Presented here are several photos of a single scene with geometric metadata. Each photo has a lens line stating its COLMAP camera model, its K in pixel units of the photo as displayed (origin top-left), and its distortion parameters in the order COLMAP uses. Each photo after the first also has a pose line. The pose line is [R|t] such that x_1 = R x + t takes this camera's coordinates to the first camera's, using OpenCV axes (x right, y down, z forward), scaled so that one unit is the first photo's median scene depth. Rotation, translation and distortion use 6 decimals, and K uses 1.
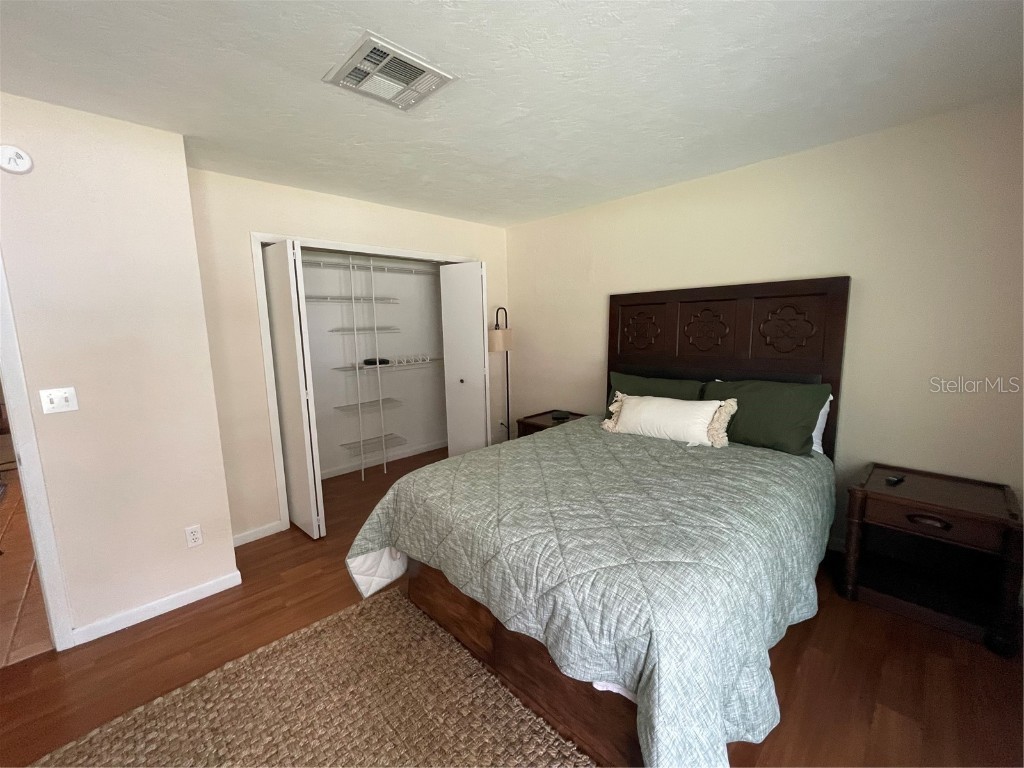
lens RADIAL K [[419.4, 0, 512.0], [0, 419.4, 384.0], [0, 0, 1]] dist [-0.002454, 0.000211]
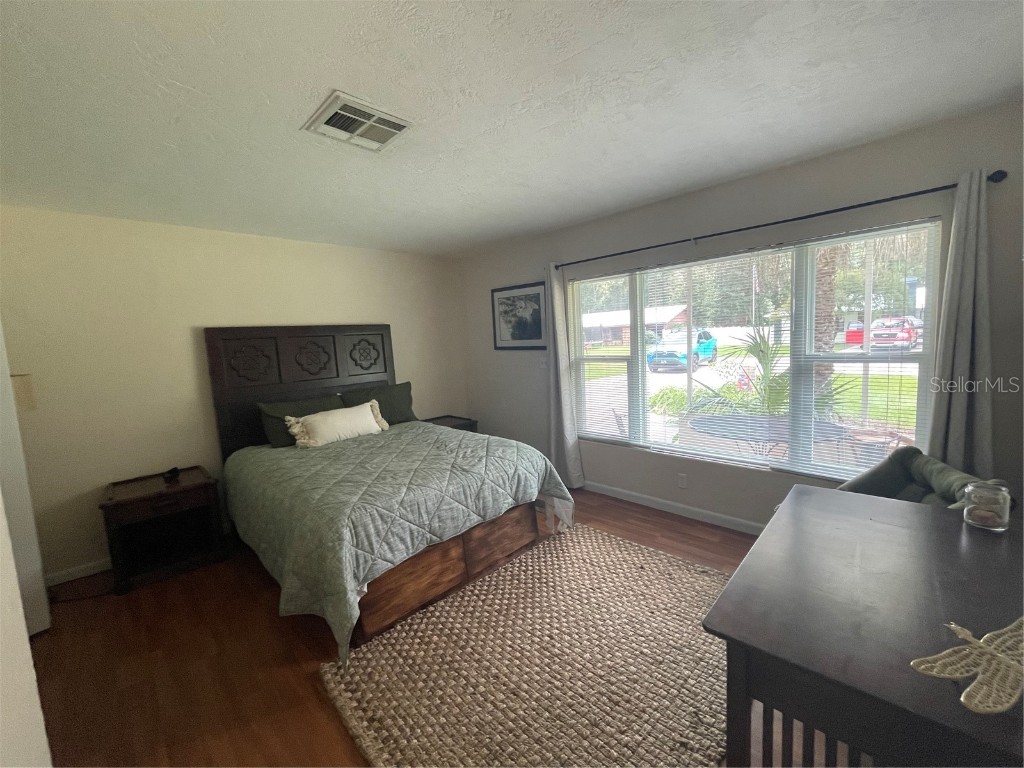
lens RADIAL K [[404.9, 0, 527.6], [0, 404.9, 382.4], [0, 0, 1]] dist [-0.002965, -0.000132]
pose [[-0.036878, -0.079379, 0.996162, -1.088898], [0.196401, 0.976823, 0.085109, -0.048245], [-0.979830, 0.198786, -0.020433, 0.543261]]
